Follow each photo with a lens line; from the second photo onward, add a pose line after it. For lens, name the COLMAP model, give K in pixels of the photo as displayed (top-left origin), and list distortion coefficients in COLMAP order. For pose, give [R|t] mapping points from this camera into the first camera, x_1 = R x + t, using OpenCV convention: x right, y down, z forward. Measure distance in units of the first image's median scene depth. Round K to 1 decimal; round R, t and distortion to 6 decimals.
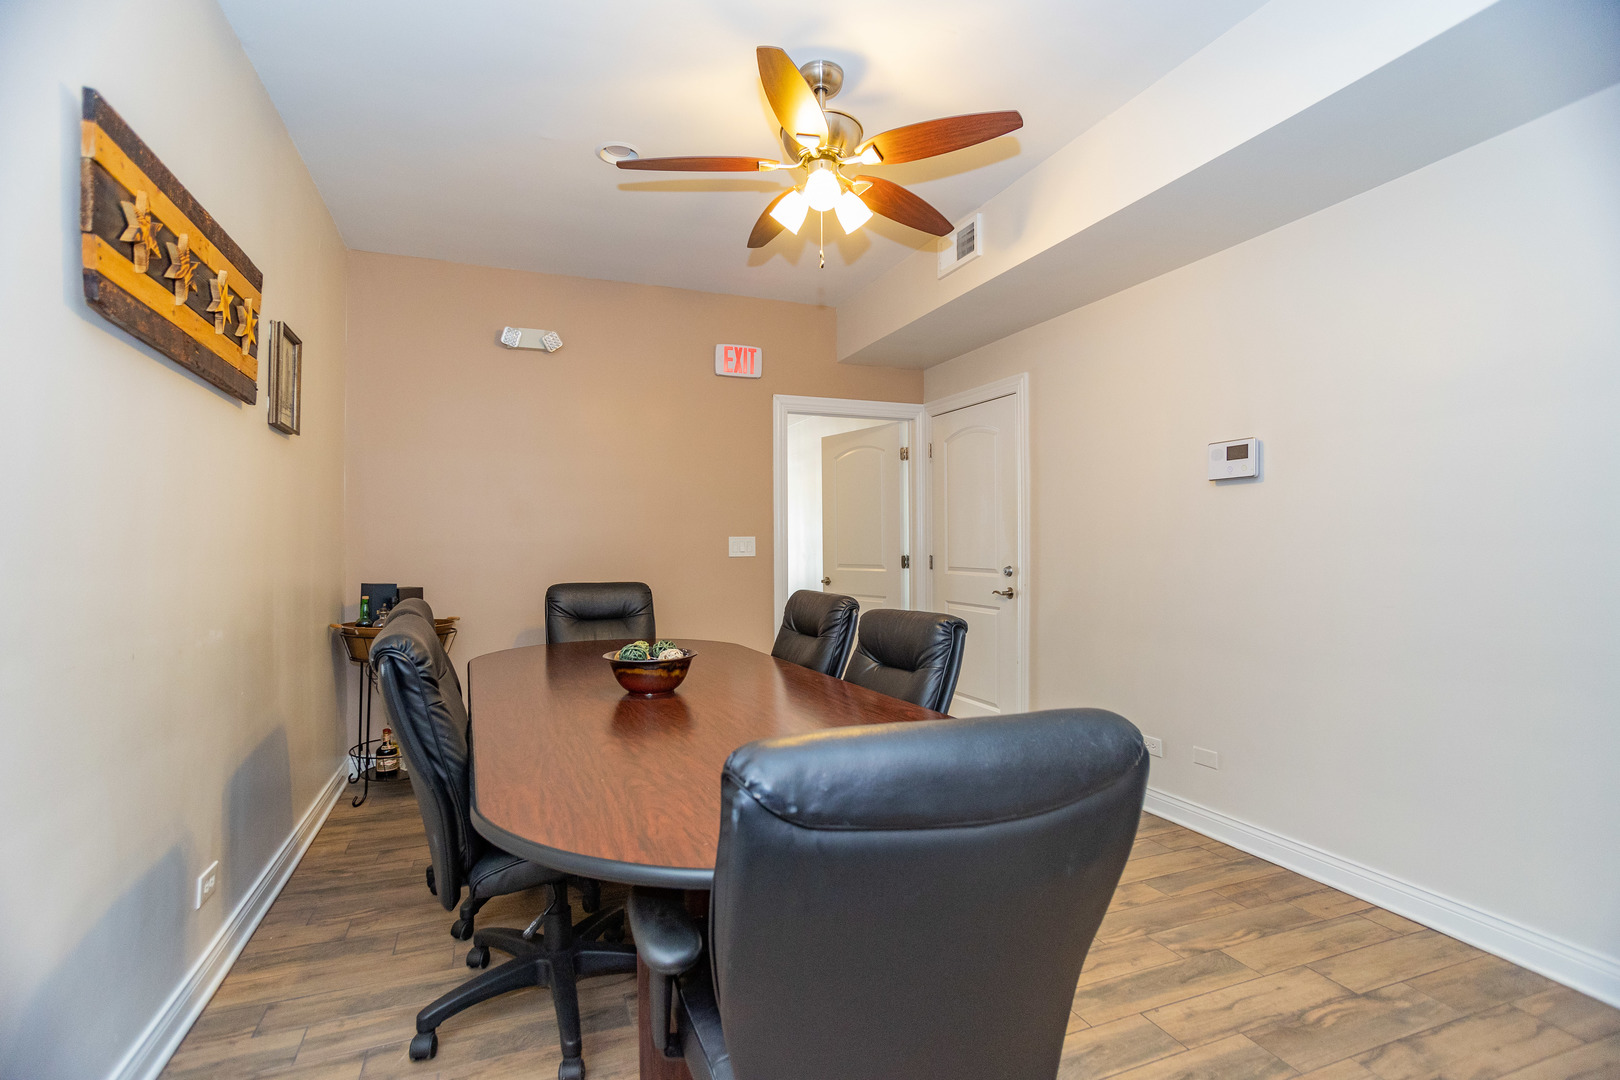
lens RADIAL K [[791.3, 0, 811.3], [0, 791.3, 539.5], [0, 0, 1]] dist [-0.000086, -0.000001]
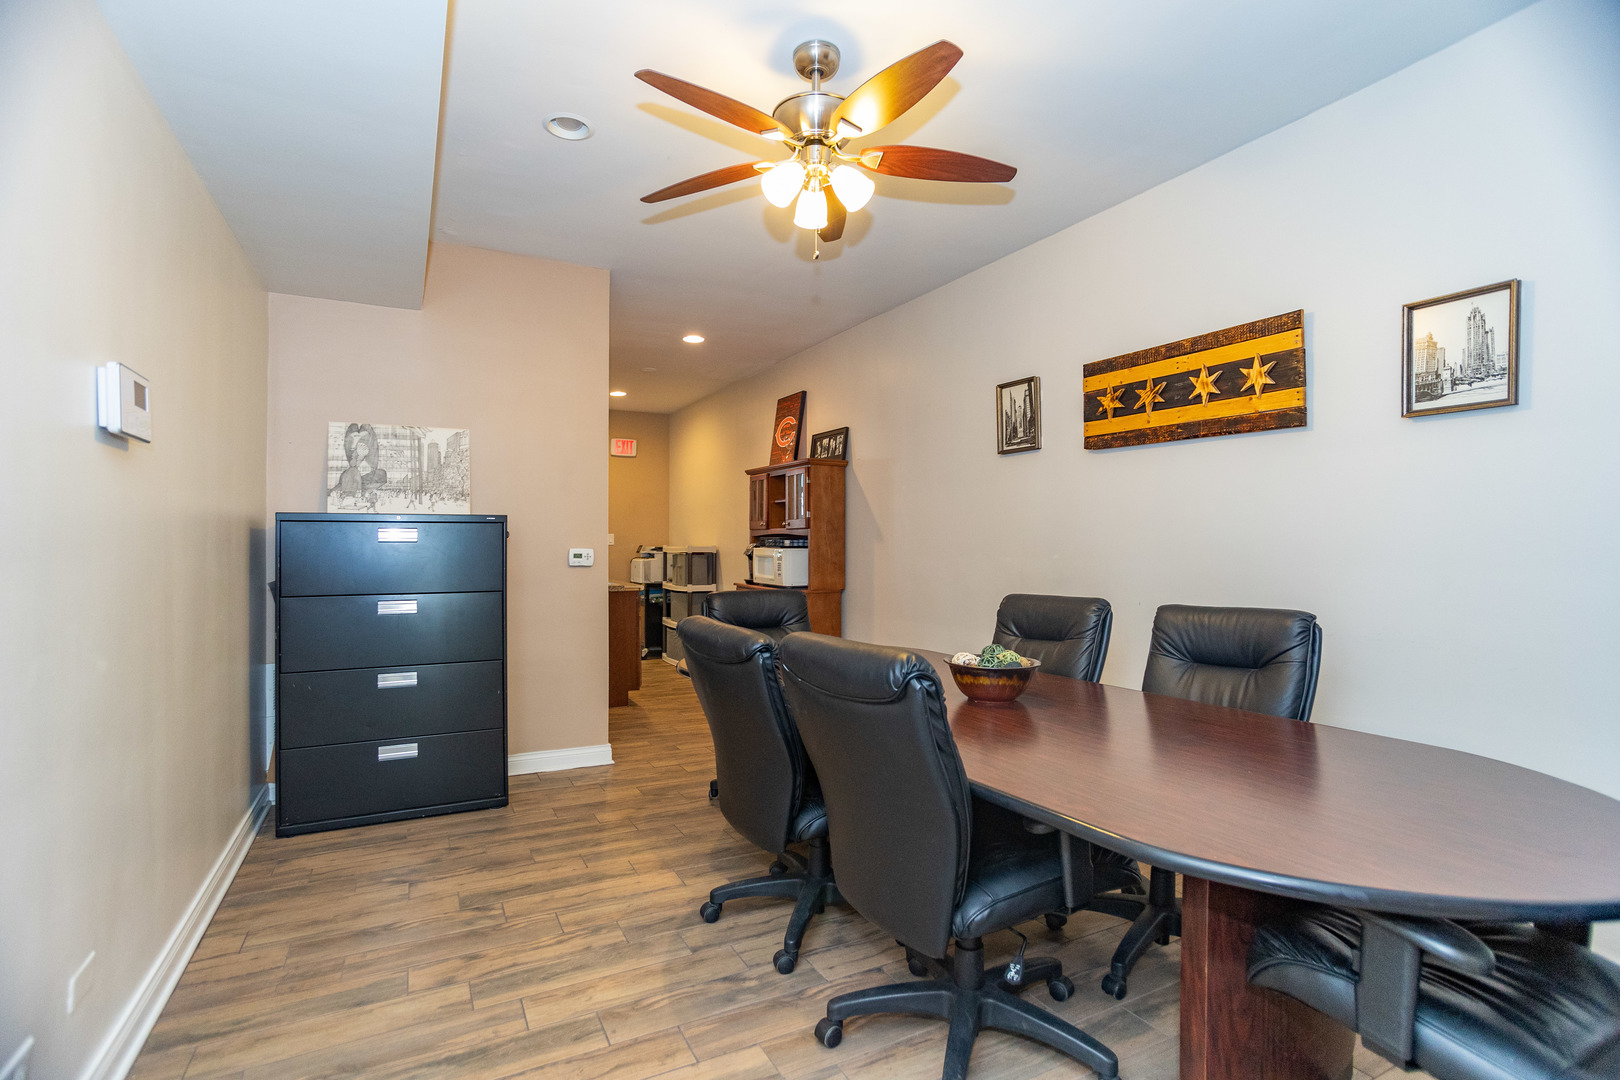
lens RADIAL K [[791.3, 0, 811.2], [0, 791.3, 543.1], [0, 0, 1]] dist [-0.000086, -0.000001]
pose [[-0.995424, -0.001696, -0.095540, 0.127439], [-0.001548, 0.999997, -0.001622, -0.004959], [0.095543, -0.001467, -0.995424, 2.244287]]
